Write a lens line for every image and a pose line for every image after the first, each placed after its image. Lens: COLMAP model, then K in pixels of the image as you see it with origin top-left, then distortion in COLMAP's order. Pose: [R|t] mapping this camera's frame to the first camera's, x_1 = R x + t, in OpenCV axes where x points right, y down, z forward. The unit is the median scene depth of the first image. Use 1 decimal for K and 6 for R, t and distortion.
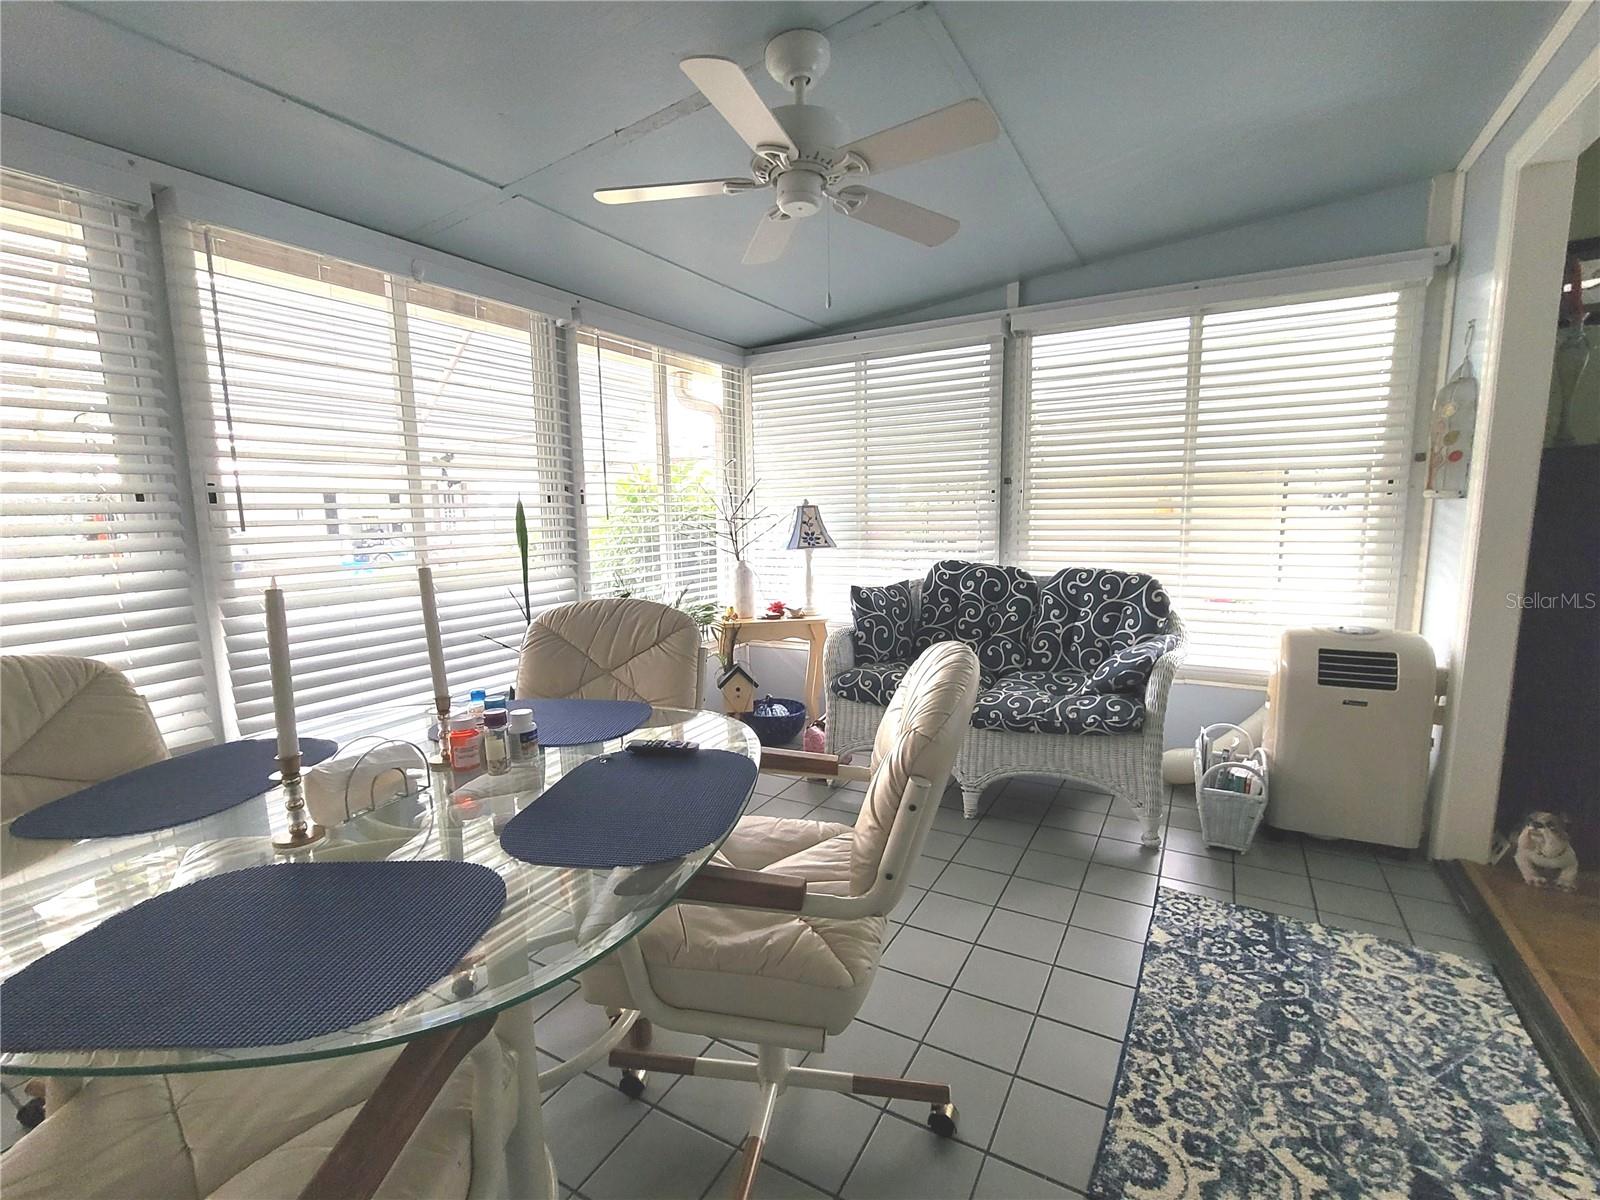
lens RADIAL K [[725.5, 0, 802.7], [0, 725.5, 607.2], [0, 0, 1]] dist [-0.001220, -0.000172]
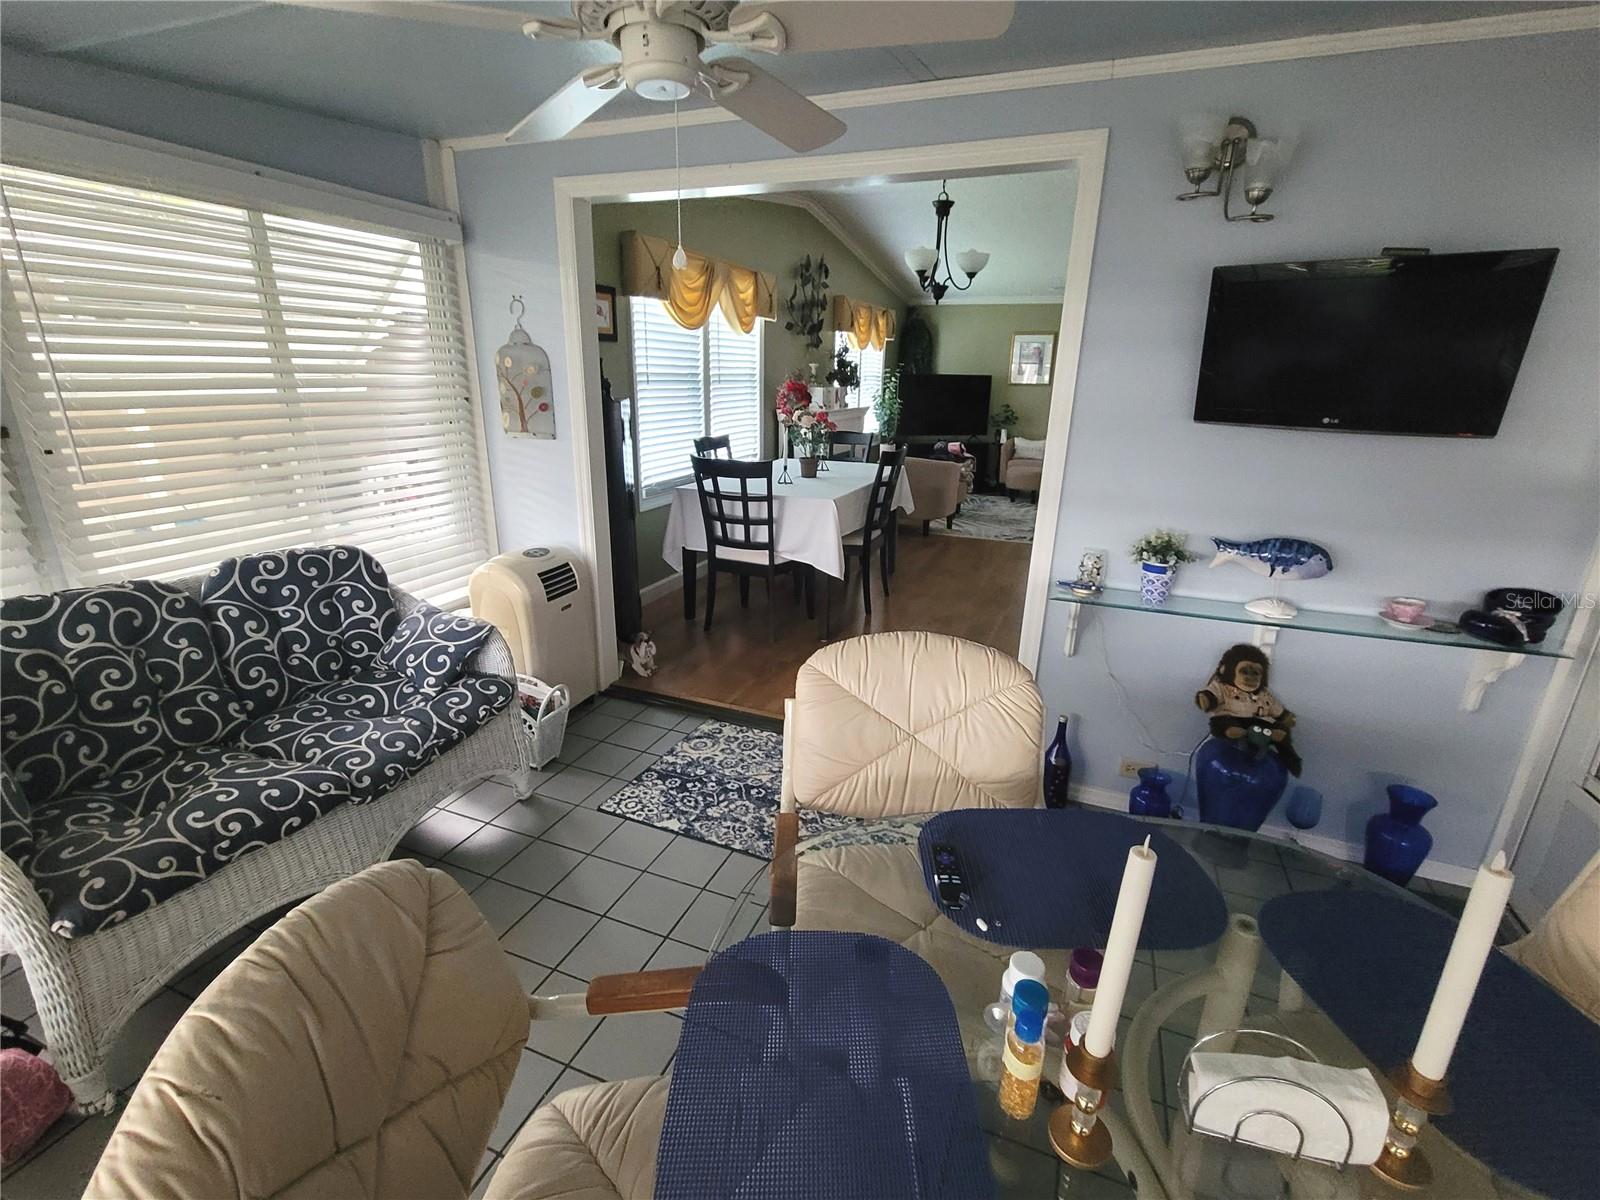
lens RADIAL K [[725.5, 0, 802.7], [0, 725.5, 607.2], [0, 0, 1]] dist [-0.001220, -0.000172]
pose [[-0.138329, -0.297346, 0.944696, -0.404447], [0.117400, 0.942217, 0.313757, -0.175338], [-0.983403, 0.154309, -0.095427, 0.563569]]
